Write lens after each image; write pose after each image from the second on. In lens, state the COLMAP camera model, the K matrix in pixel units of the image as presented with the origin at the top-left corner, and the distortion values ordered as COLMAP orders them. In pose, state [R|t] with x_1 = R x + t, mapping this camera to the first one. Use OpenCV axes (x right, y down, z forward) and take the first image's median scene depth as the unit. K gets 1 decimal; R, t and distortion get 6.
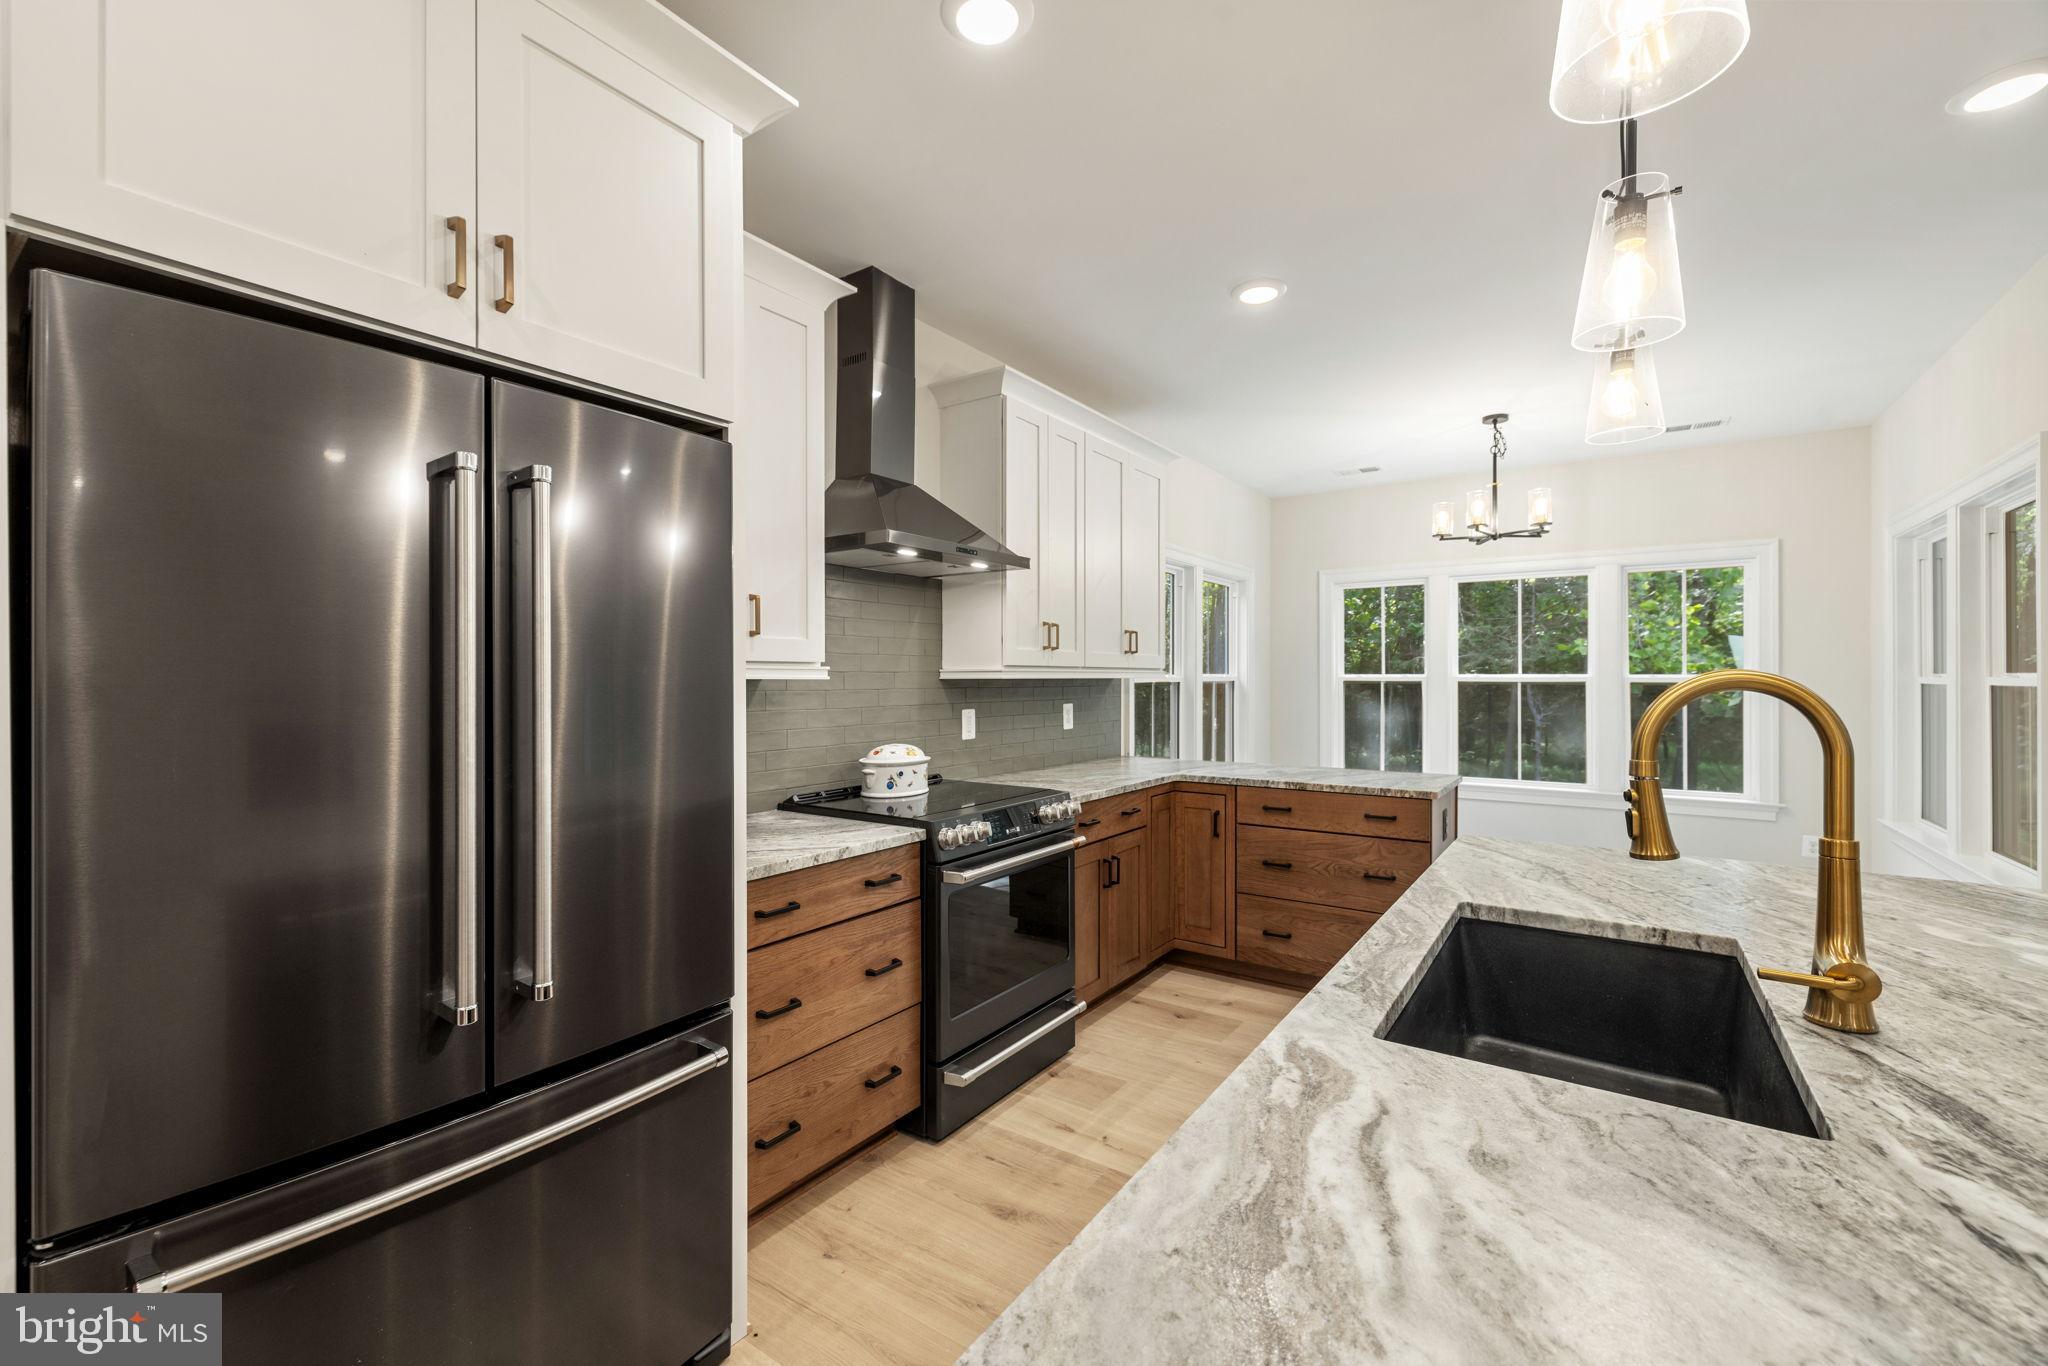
lens RADIAL K [[858.3, 0, 1015.1], [0, 858.3, 680.9], [0, 0, 1]] dist [0.001827, -0.000431]
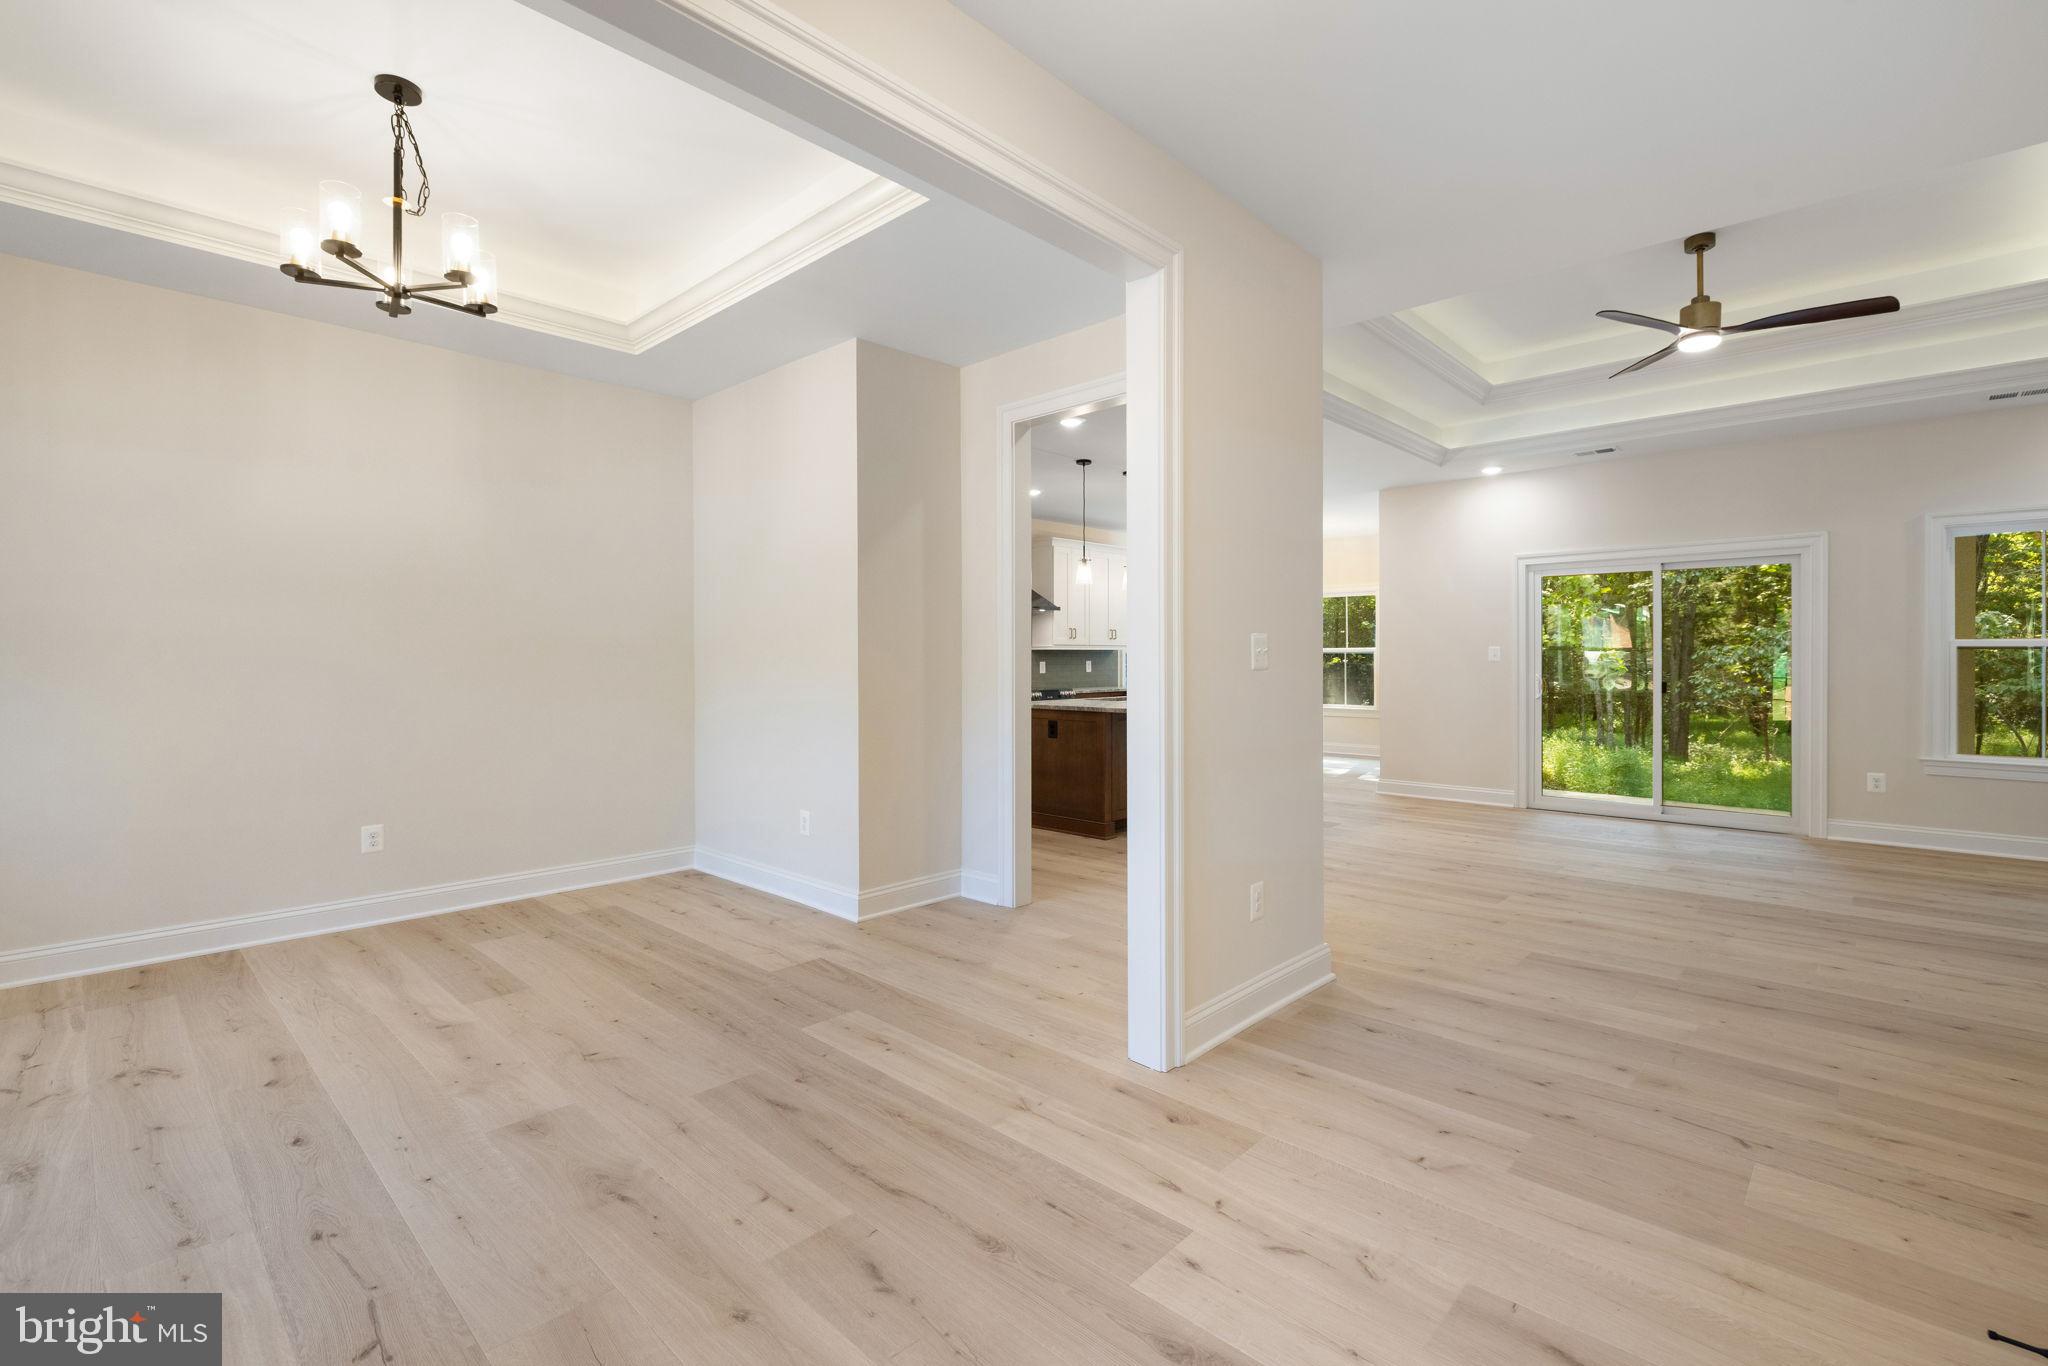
lens RADIAL K [[913.6, 0, 1014.9], [0, 913.6, 664.9], [0, 0, 1]] dist [-0.006633, 0.001150]
pose [[0.987233, -0.001383, -0.159275, 0.297024], [0.002066, 0.999989, 0.004120, 0.030366], [0.159268, -0.004396, 0.987226, -1.708148]]
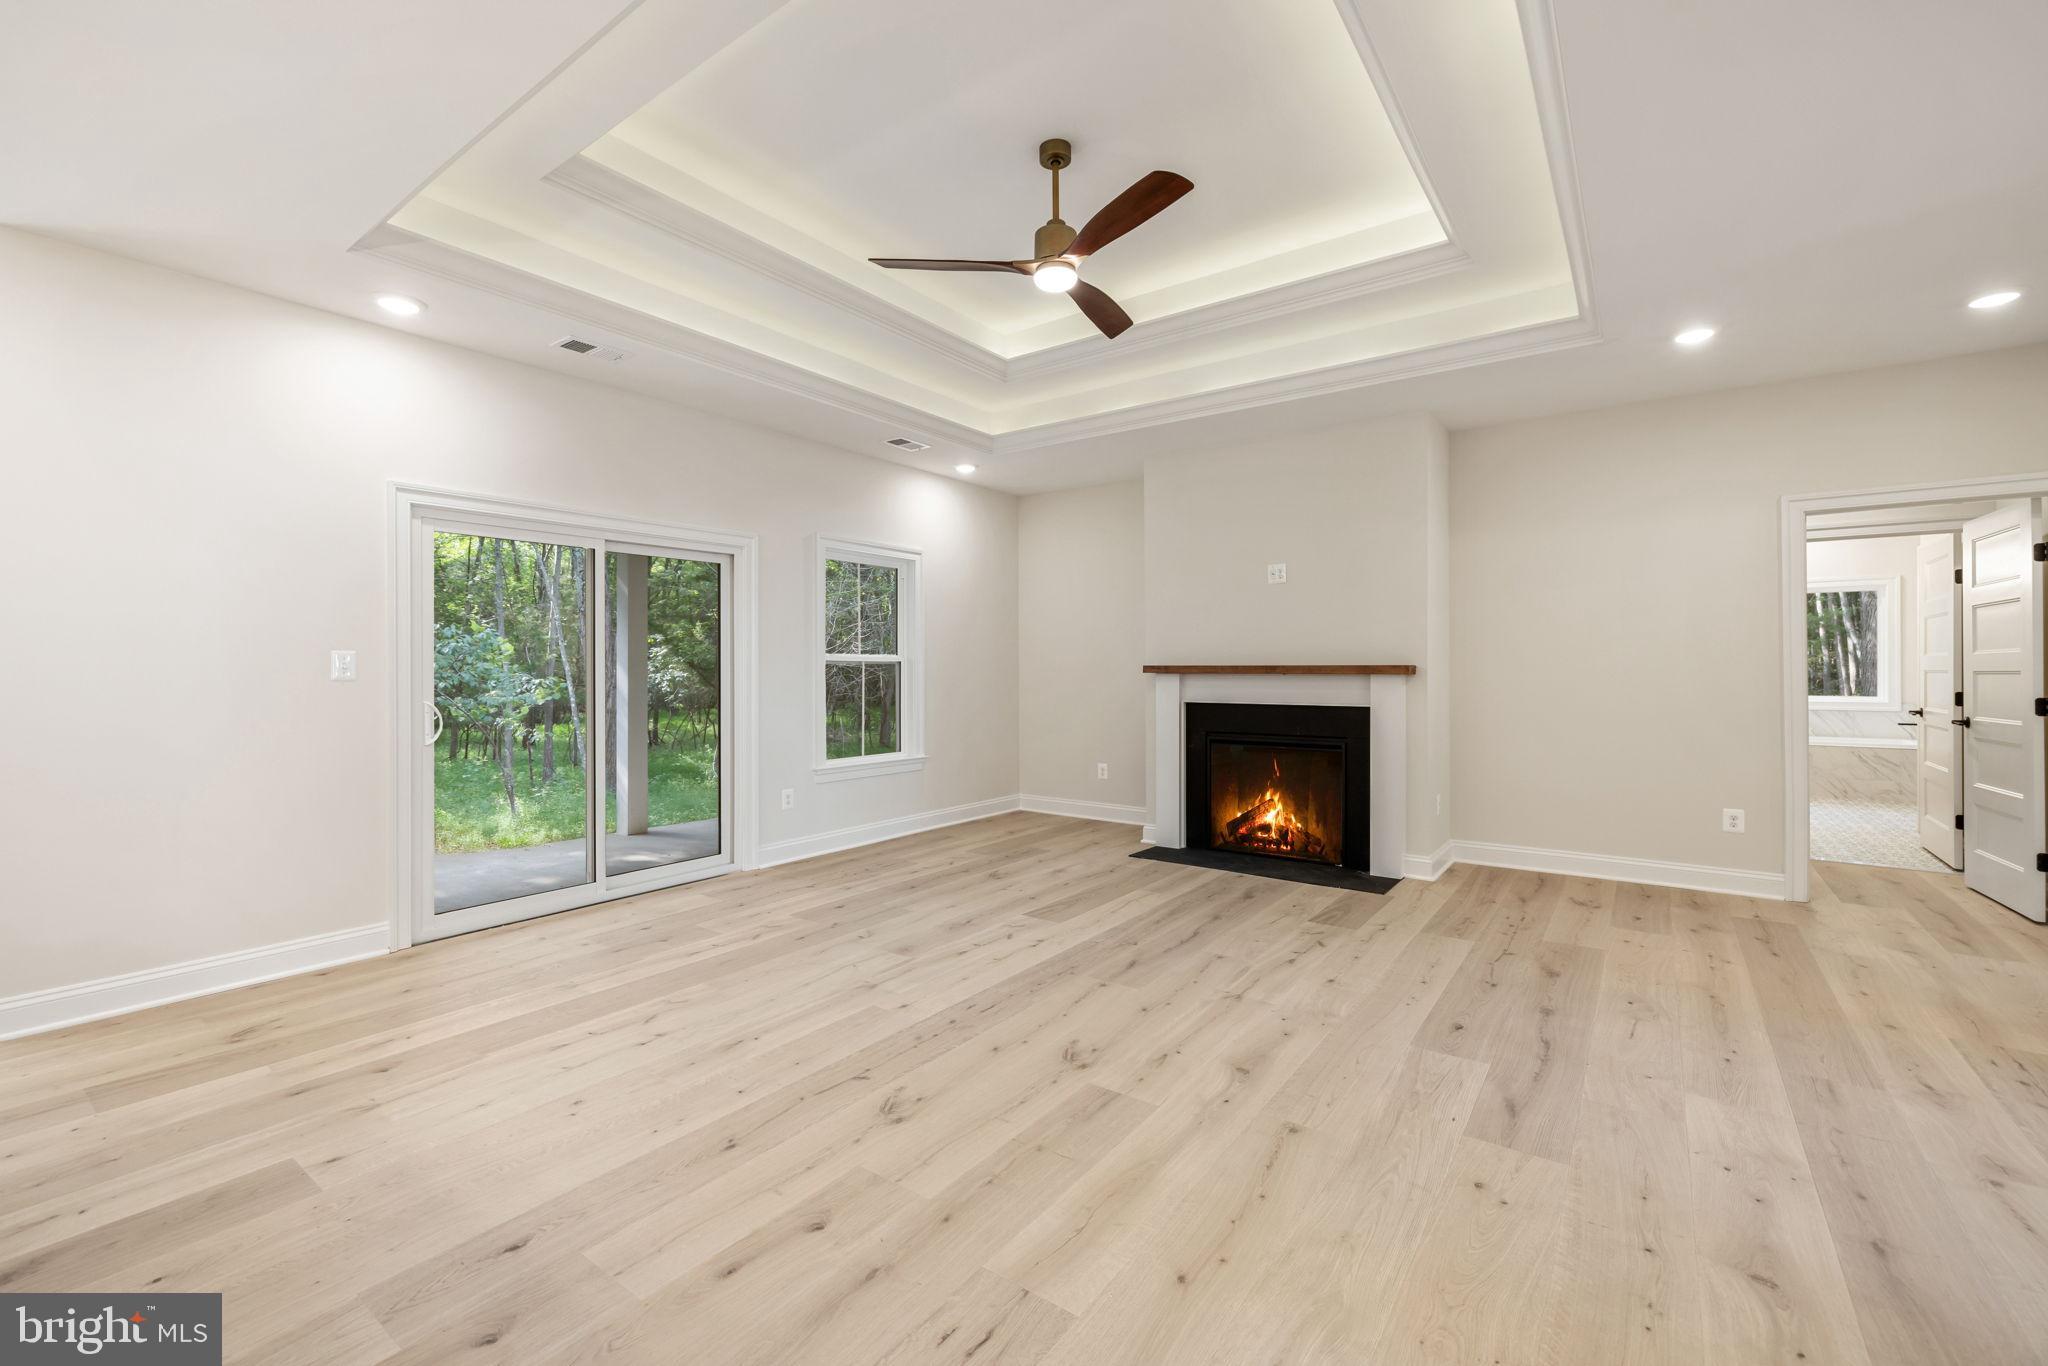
lens RADIAL K [[858.3, 0, 1007.1], [0, 858.3, 667.0], [0, 0, 1]] dist [0.001827, -0.000431]
pose [[0.034146, 0.000451, 0.999417, 0.084260], [0.005726, 0.999983, -0.000647, 0.022787], [-0.999400, 0.005744, 0.034143, -0.300073]]
